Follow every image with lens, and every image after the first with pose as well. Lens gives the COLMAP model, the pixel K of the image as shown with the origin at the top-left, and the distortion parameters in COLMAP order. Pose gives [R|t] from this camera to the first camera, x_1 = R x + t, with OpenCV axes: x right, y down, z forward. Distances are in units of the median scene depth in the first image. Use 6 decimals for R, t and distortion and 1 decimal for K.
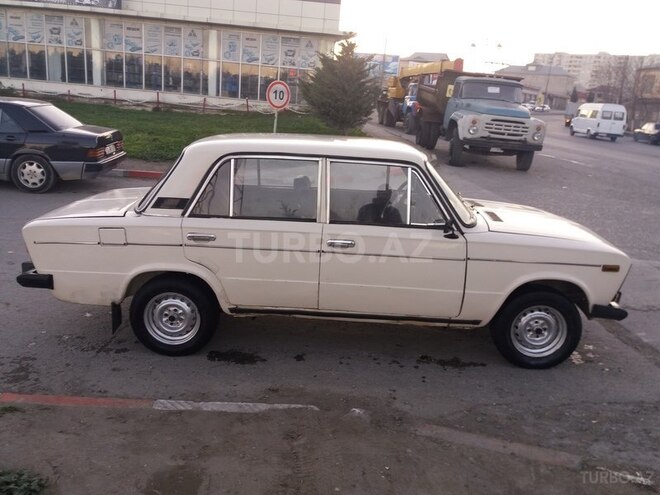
lens RADIAL K [[542.3, 0, 330.0], [0, 542.3, 247.5], [0, 0, 1]] dist [0.003806, -0.011384]
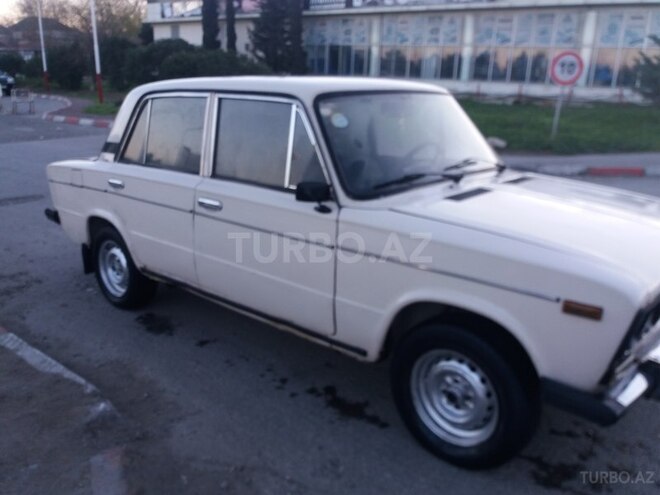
lens RADIAL K [[552.7, 0, 330.0], [0, 552.7, 247.5], [0, 0, 1]] dist [0.000761, -0.044118]
pose [[0.764238, 0.138115, -0.629972, 0.612566], [-0.141322, 0.988924, 0.045369, -0.005766], [0.629260, 0.054356, 0.775291, 0.464421]]
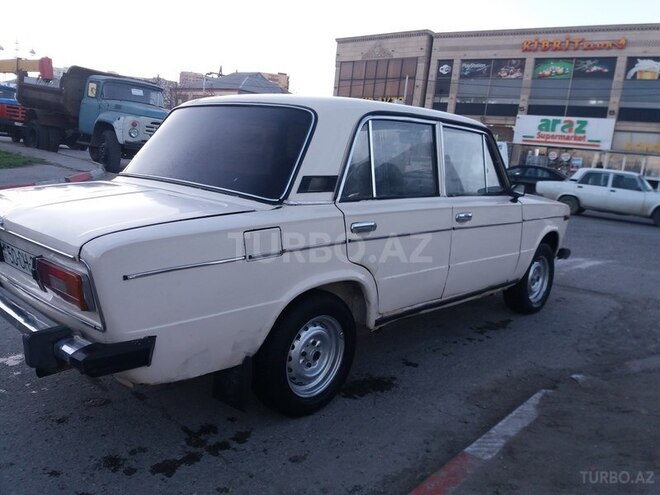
lens RADIAL K [[542.3, 0, 330.0], [0, 542.3, 247.5], [0, 0, 1]] dist [0.003806, -0.011384]
pose [[0.679480, -0.134941, 0.721178, -0.731340], [0.156121, 0.987022, 0.037590, -0.025003], [-0.716891, 0.087049, 0.691729, 0.500899]]
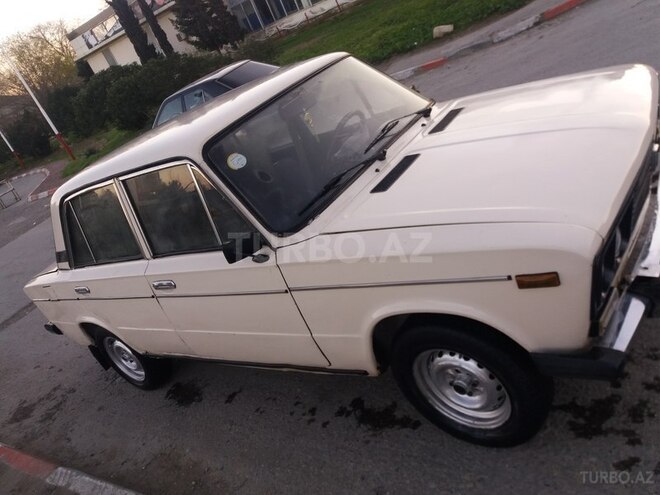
lens RADIAL K [[546.3, 0, 330.0], [0, 546.3, 247.5], [0, 0, 1]] dist [-0.004934, -0.006893]
pose [[0.729047, -0.124254, -0.673091, 0.657190], [0.300518, 0.941639, 0.151673, -0.095579], [0.614963, -0.312853, 0.723840, 0.565204]]
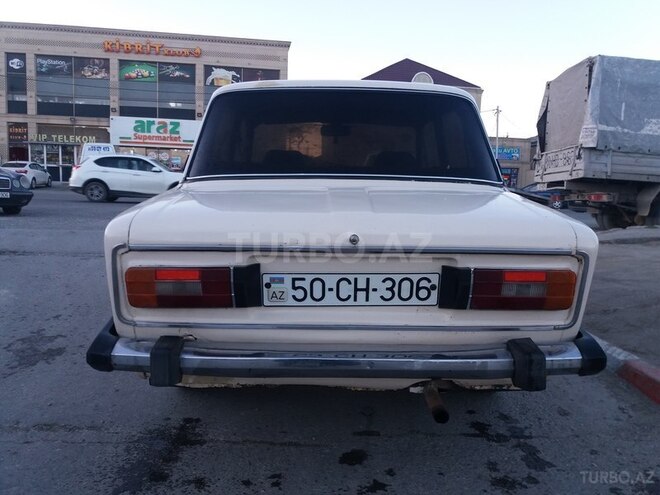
lens RADIAL K [[538.5, 0, 333.6], [0, 538.5, 247.4], [0, 0, 1]] dist [-0.000562, -0.003760]
pose [[-0.023038, -0.192089, 0.981107, -0.945574], [0.240714, 0.951430, 0.191931, -0.157240], [-0.970323, 0.240588, 0.024319, 1.141843]]
